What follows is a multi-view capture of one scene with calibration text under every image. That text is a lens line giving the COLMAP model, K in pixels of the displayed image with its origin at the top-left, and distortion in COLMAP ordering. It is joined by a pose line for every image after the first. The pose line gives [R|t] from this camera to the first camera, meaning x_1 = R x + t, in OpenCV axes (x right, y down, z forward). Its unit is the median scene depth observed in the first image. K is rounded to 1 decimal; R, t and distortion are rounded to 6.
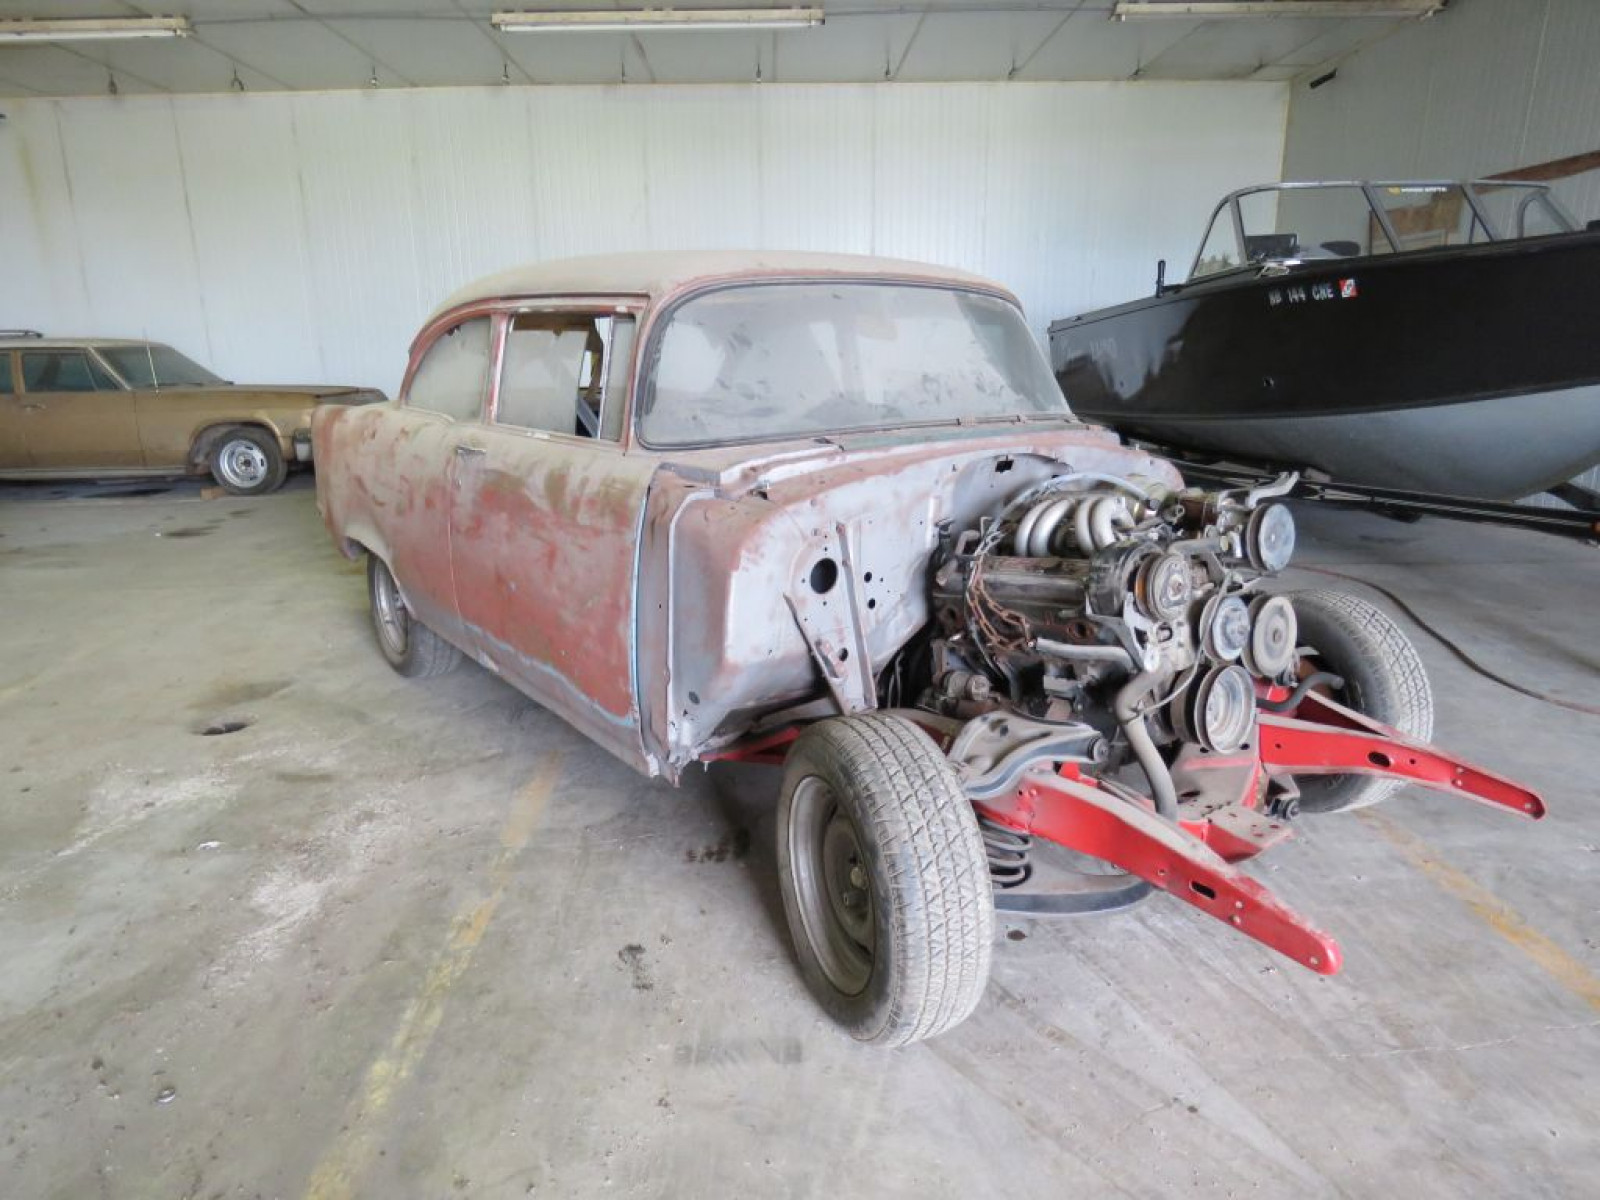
lens RADIAL K [[1046.5, 0, 797.4], [0, 1046.5, 603.7], [0, 0, 1]] dist [-0.001931, -0.002755]
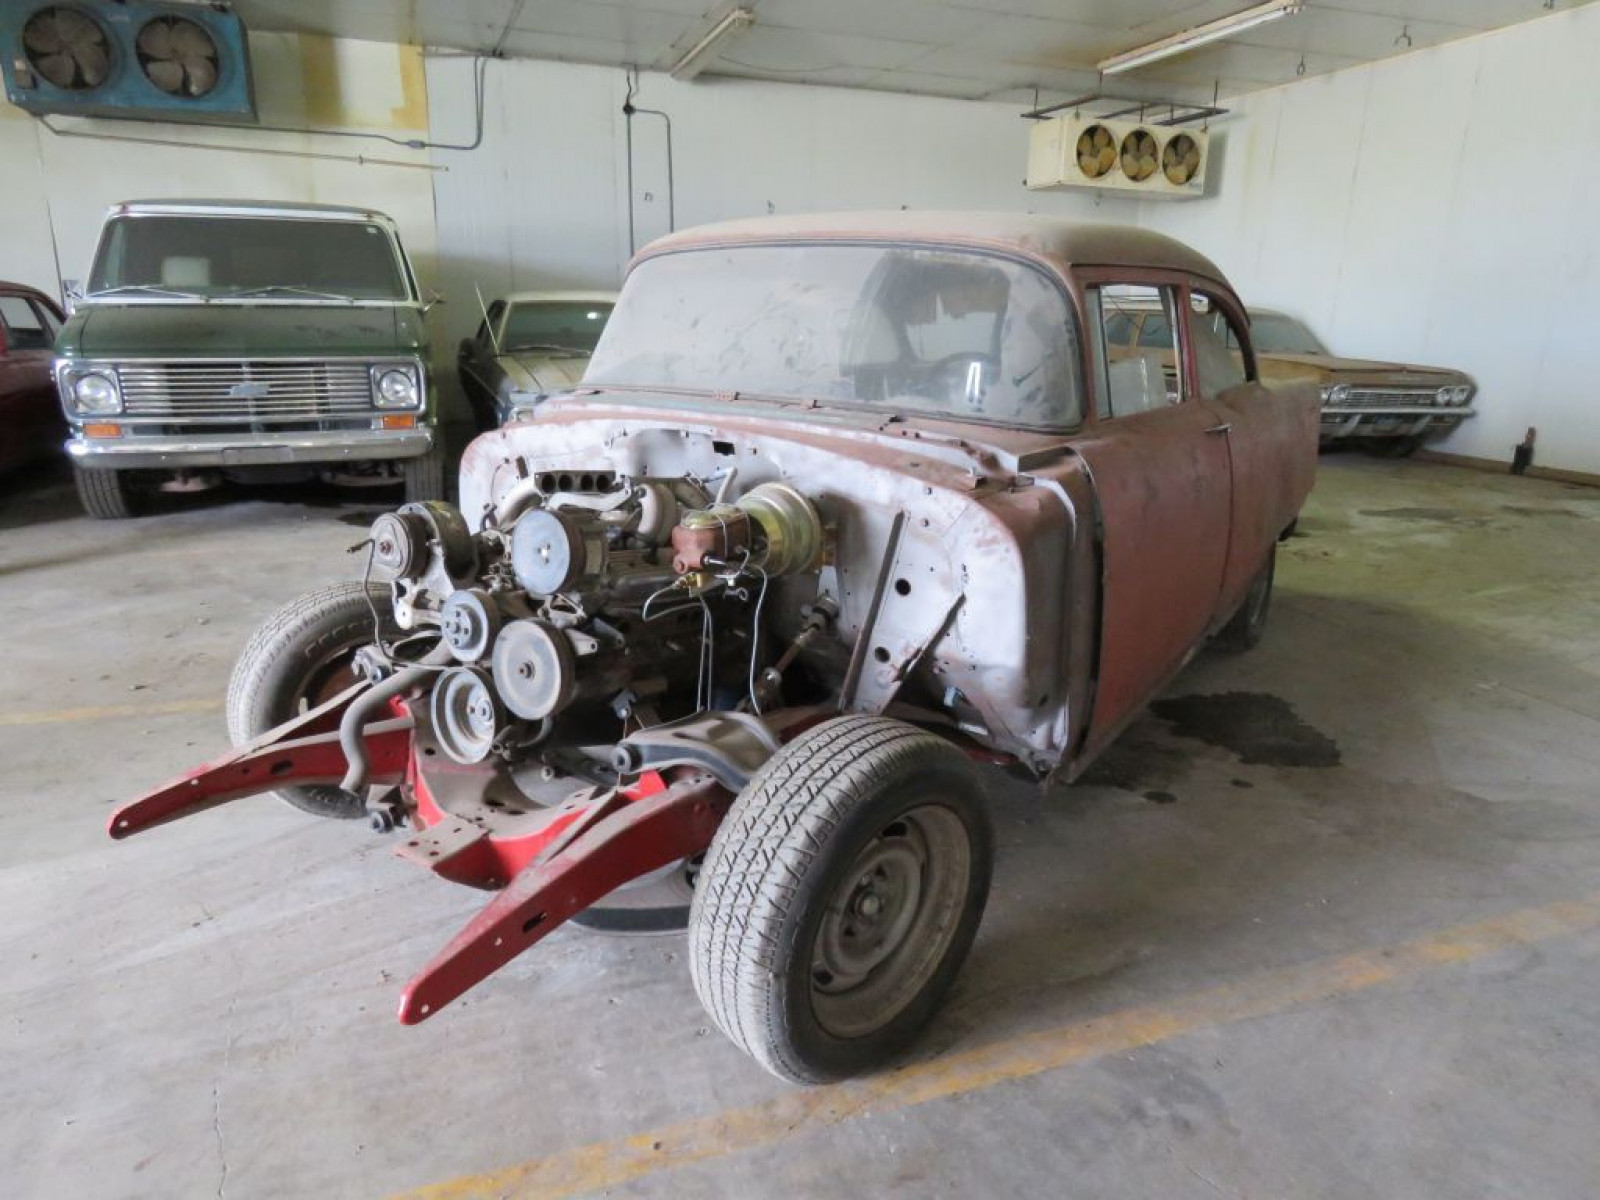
lens RADIAL K [[1046.2, 0, 799.8], [0, 1046.2, 606.0], [0, 0, 1]] dist [-0.007188, 0.002665]
pose [[0.304110, 0.279544, -0.910699, 1.145668], [-0.250729, 0.945759, 0.206580, -0.220043], [0.919050, 0.165515, 0.357705, 0.817354]]
